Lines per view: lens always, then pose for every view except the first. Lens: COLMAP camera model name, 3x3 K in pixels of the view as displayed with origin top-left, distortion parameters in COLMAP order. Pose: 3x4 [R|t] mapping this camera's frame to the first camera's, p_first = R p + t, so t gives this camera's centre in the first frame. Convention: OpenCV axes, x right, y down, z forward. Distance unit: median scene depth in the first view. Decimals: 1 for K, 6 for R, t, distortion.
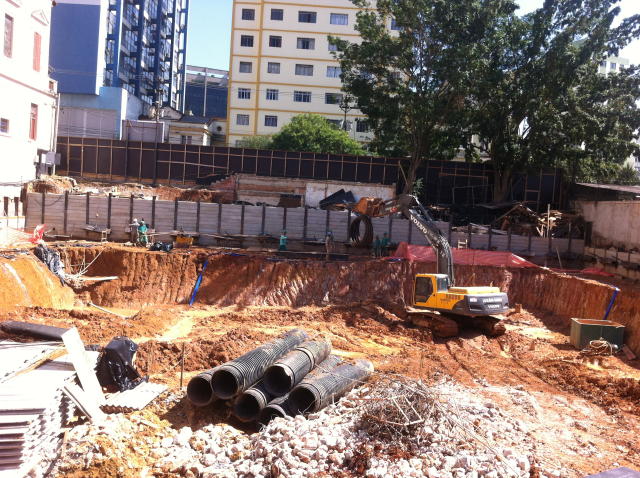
lens RADIAL K [[610.2, 0, 325.5], [0, 610.2, 236.3], [0, 0, 1]] dist [0.112625, -0.322069]
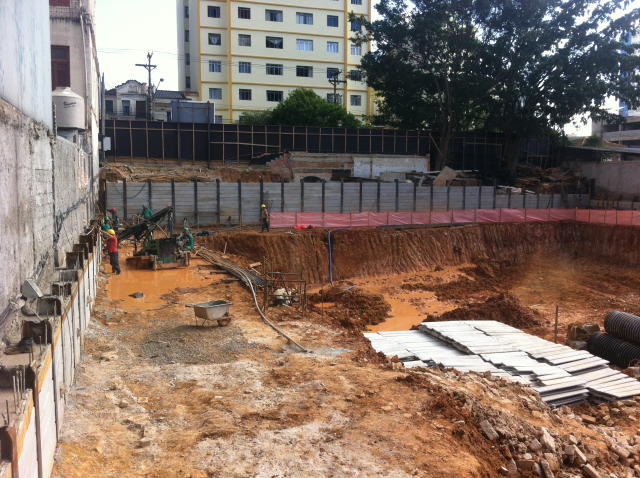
lens RADIAL K [[611.4, 0, 326.9], [0, 611.4, 237.3], [0, 0, 1]] dist [0.101810, -0.279491]
pose [[0.947874, -0.087642, 0.306355, -0.417246], [0.069084, 0.995086, 0.070926, -0.029152], [-0.311066, -0.046064, 0.949271, 0.008146]]
